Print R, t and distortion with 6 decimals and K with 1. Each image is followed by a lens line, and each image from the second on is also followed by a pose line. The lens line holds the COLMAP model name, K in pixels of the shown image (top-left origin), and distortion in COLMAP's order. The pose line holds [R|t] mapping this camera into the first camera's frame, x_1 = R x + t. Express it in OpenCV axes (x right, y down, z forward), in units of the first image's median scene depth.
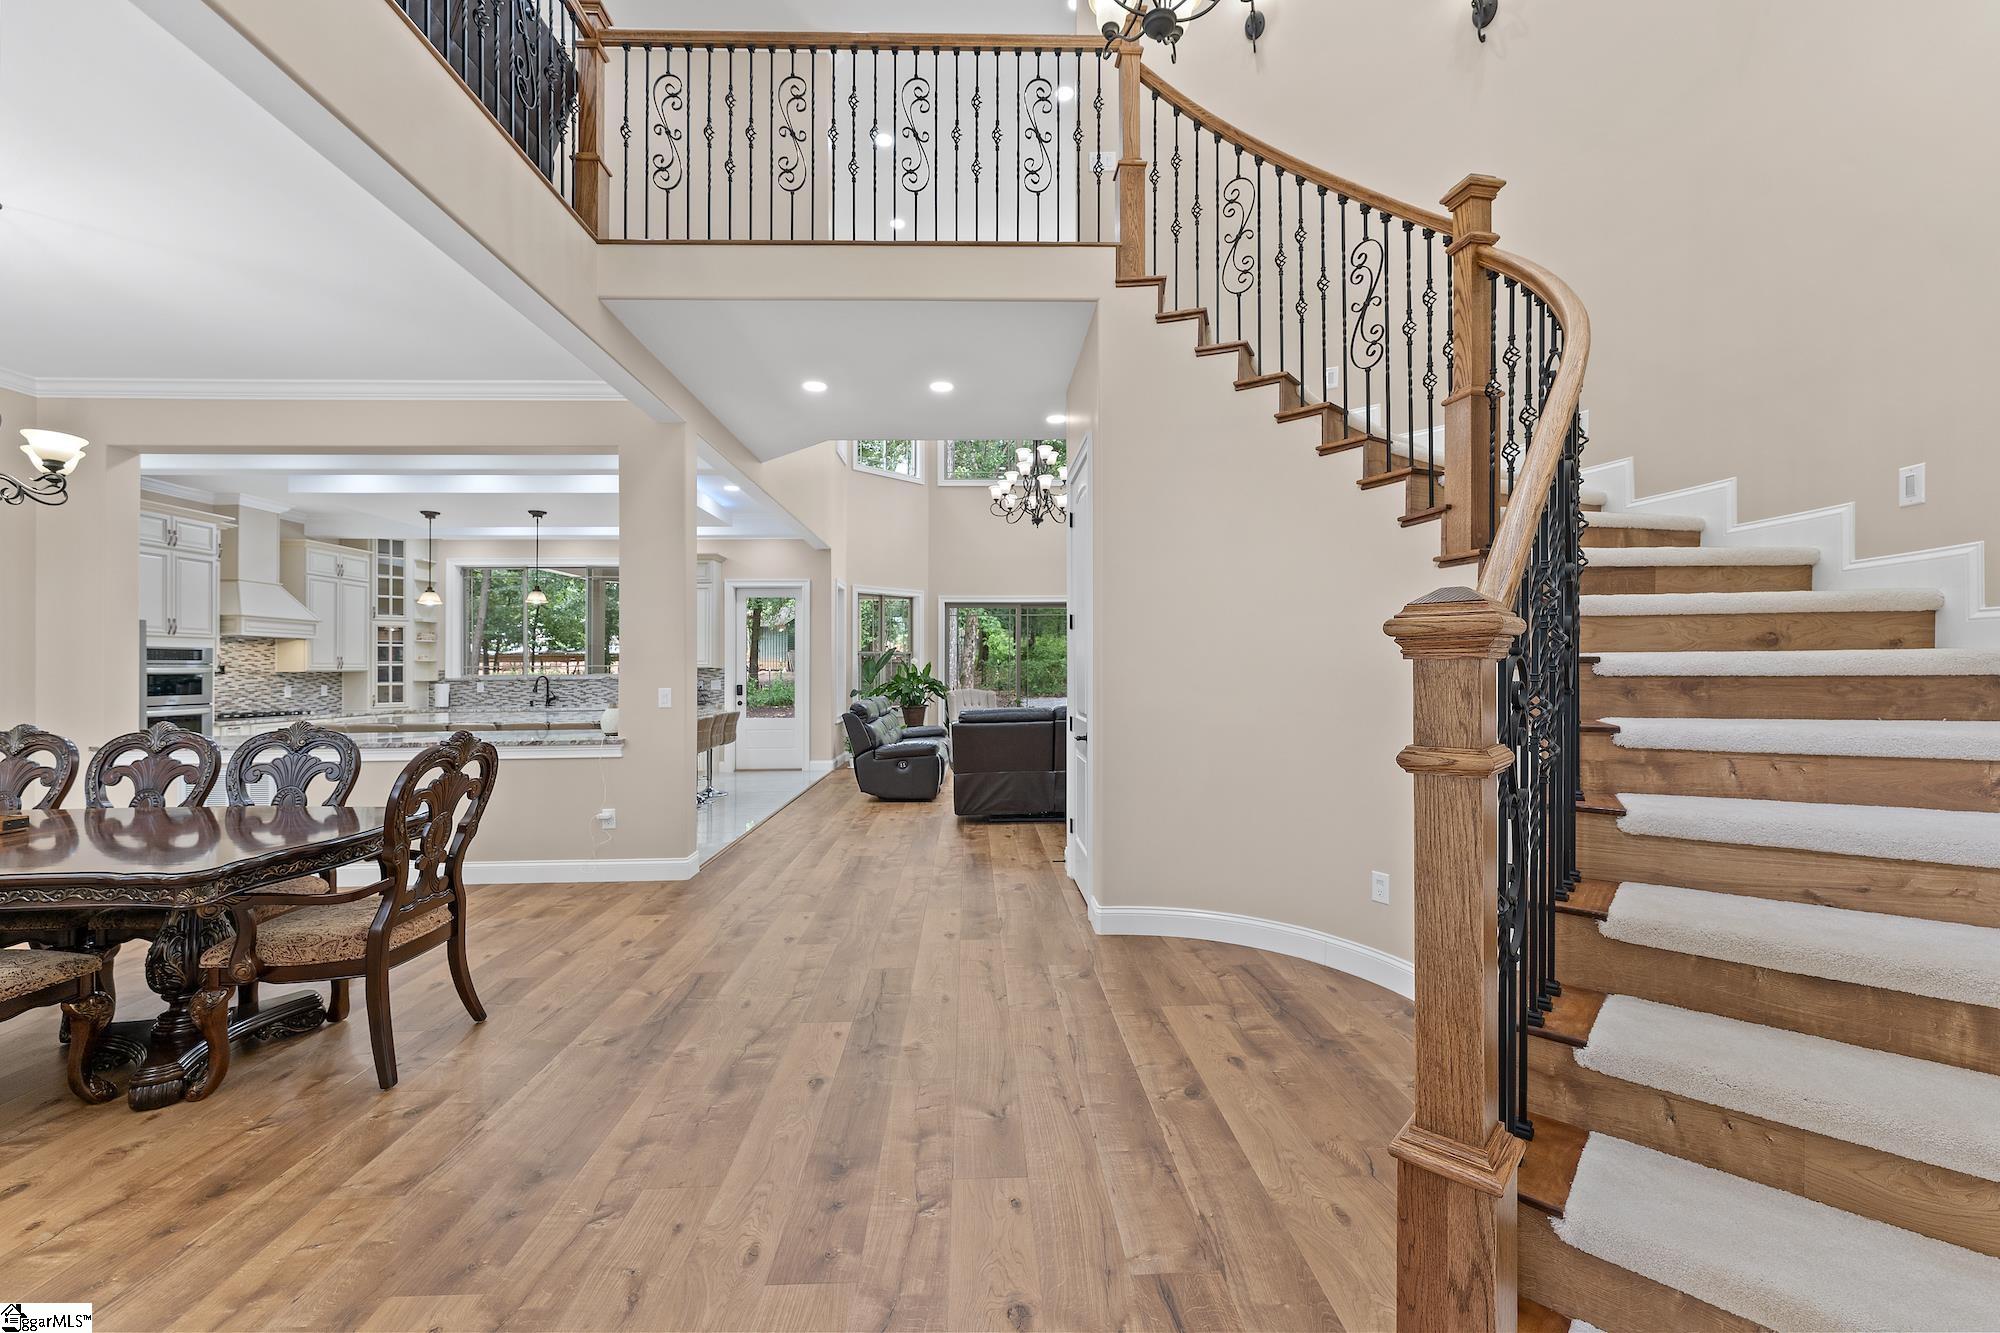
lens RADIAL K [[781.5, 0, 1000.0], [0, 781.5, 666.5], [0, 0, 1]] dist [0.000208, -0.000058]
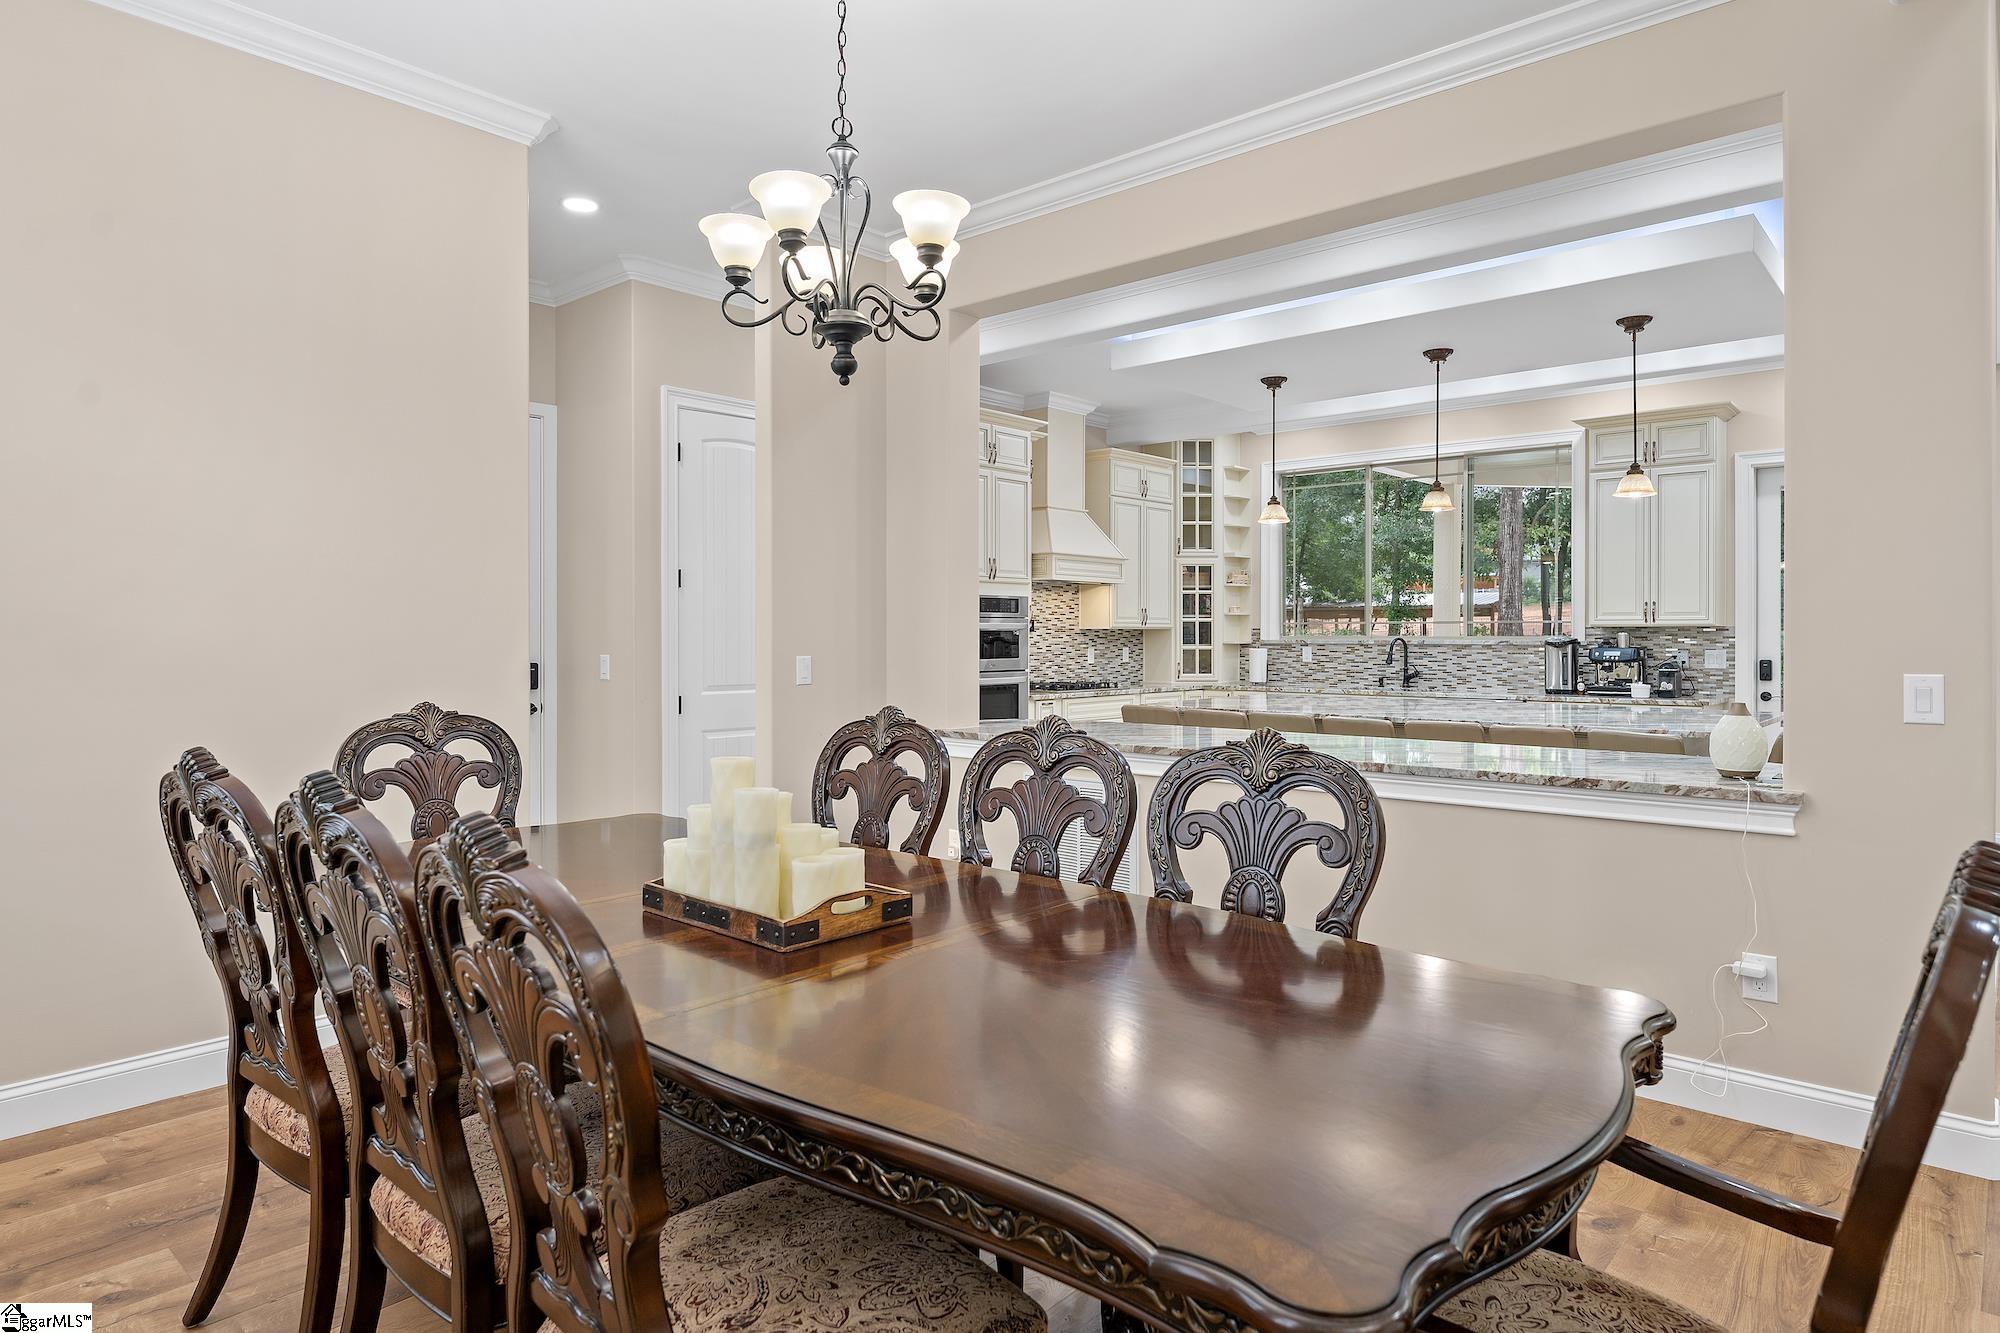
lens RADIAL K [[1161.3, 0, 1000.0], [0, 1161.3, 666.5], [0, 0, 1]] dist [0.000575, -0.000242]
pose [[0.714644, 0.028068, -0.698925, -0.225833], [-0.003744, 0.999334, 0.036303, 0.003172], [0.699479, -0.023327, 0.714273, 0.167193]]
